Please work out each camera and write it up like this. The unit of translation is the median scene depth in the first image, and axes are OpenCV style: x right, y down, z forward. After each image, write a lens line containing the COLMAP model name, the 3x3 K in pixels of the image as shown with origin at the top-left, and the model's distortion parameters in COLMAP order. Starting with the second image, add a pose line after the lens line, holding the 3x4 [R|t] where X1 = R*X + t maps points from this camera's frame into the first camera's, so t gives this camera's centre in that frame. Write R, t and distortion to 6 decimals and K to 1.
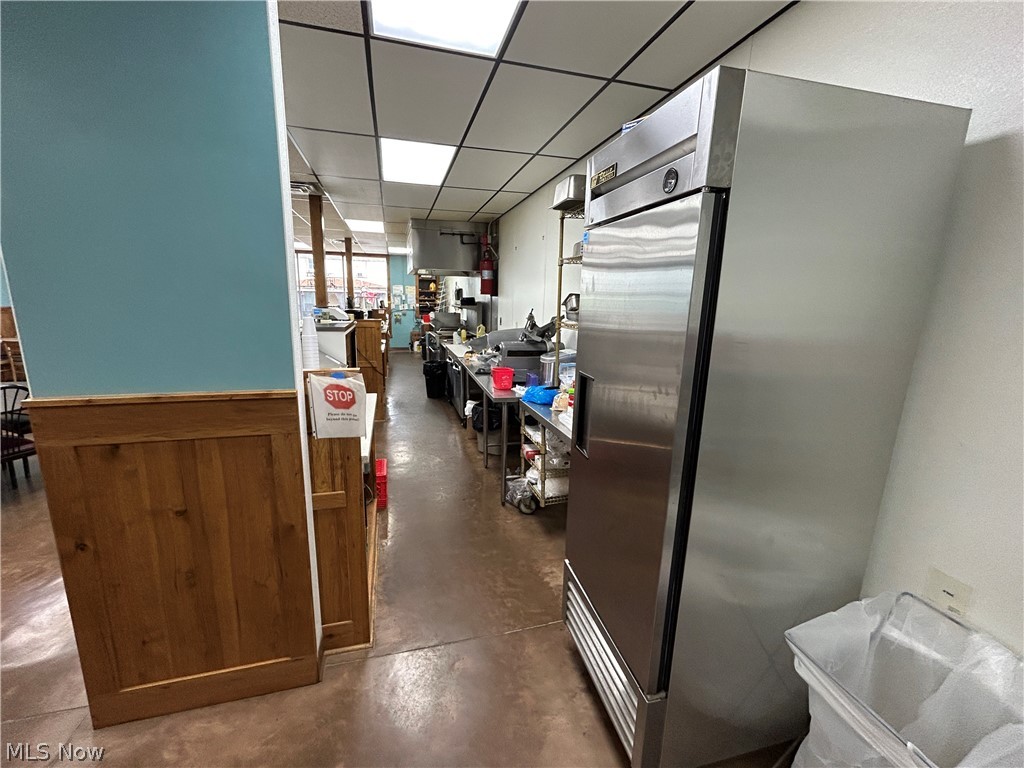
lens RADIAL K [[414.3, 0, 519.8], [0, 414.3, 384.0], [0, 0, 1]] dist [0.000527, 0.000368]
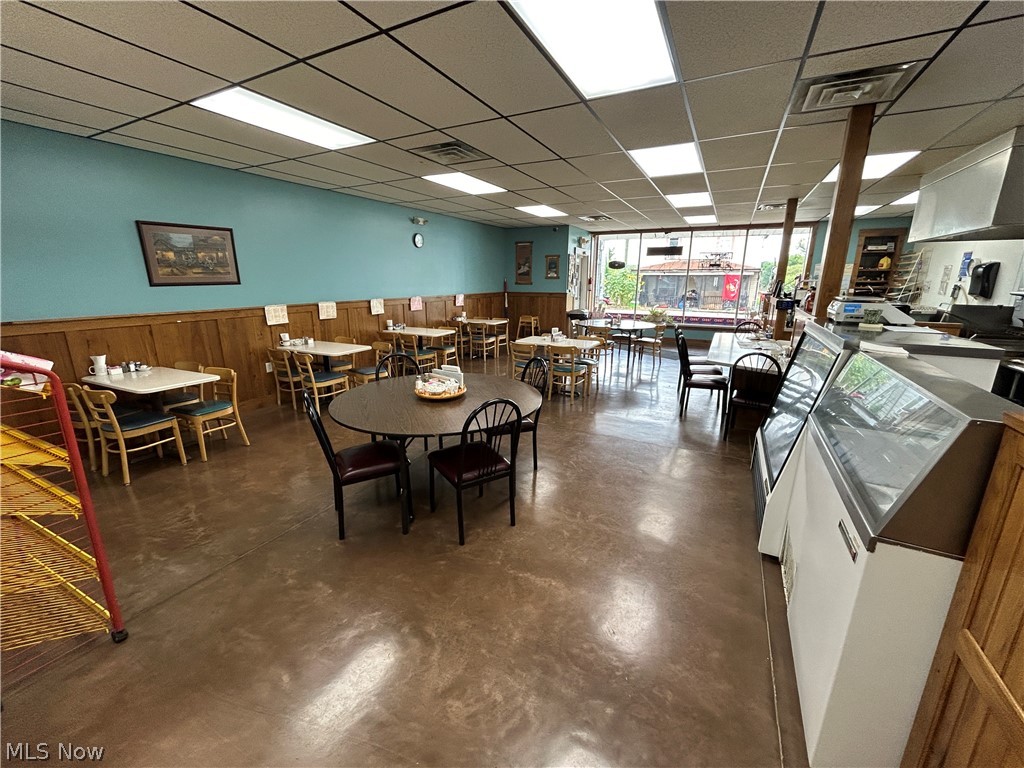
lens RADIAL K [[414.3, 0, 510.8], [0, 414.3, 382.2], [0, 0, 1]] dist [0.000527, 0.000368]
pose [[0.713901, 0.147997, -0.684428, -0.169086], [-0.125311, 0.988634, 0.083069, -0.025863], [0.688943, 0.026463, 0.724333, 0.111061]]
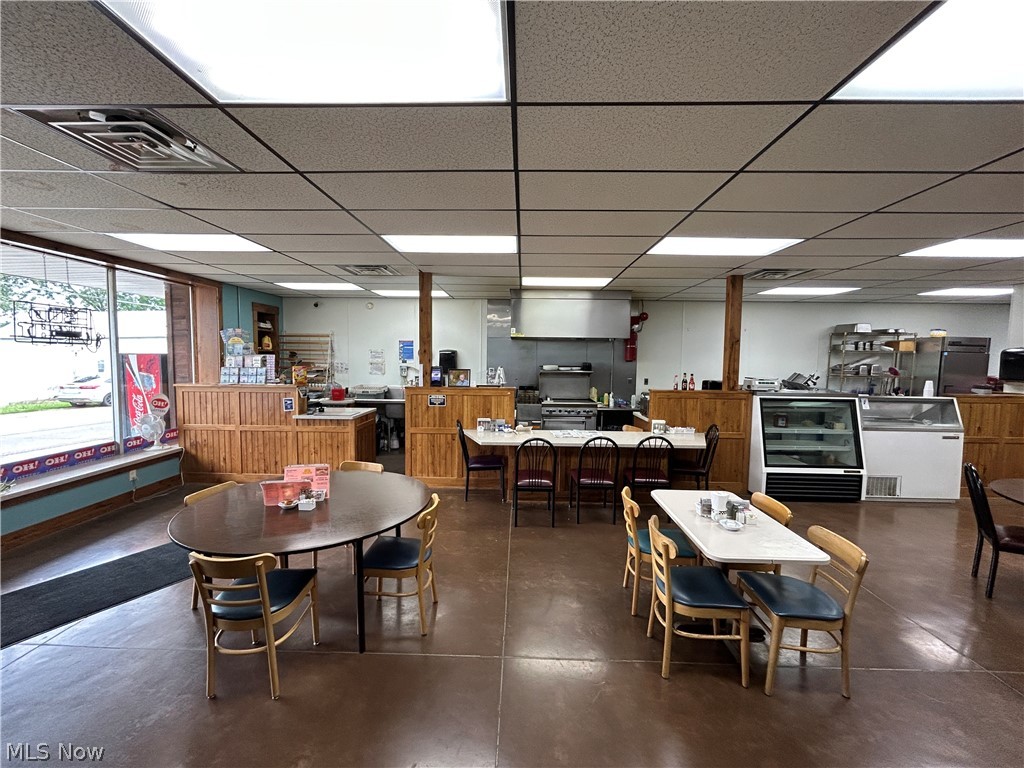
lens RADIAL K [[414.3, 0, 512.4], [0, 414.3, 380.9], [0, 0, 1]] dist [0.000527, 0.000368]
pose [[0.308706, -0.081020, 0.947700, -0.729607], [0.188449, 0.981824, 0.022551, -0.140469], [-0.932302, 0.171631, 0.318363, 0.539653]]
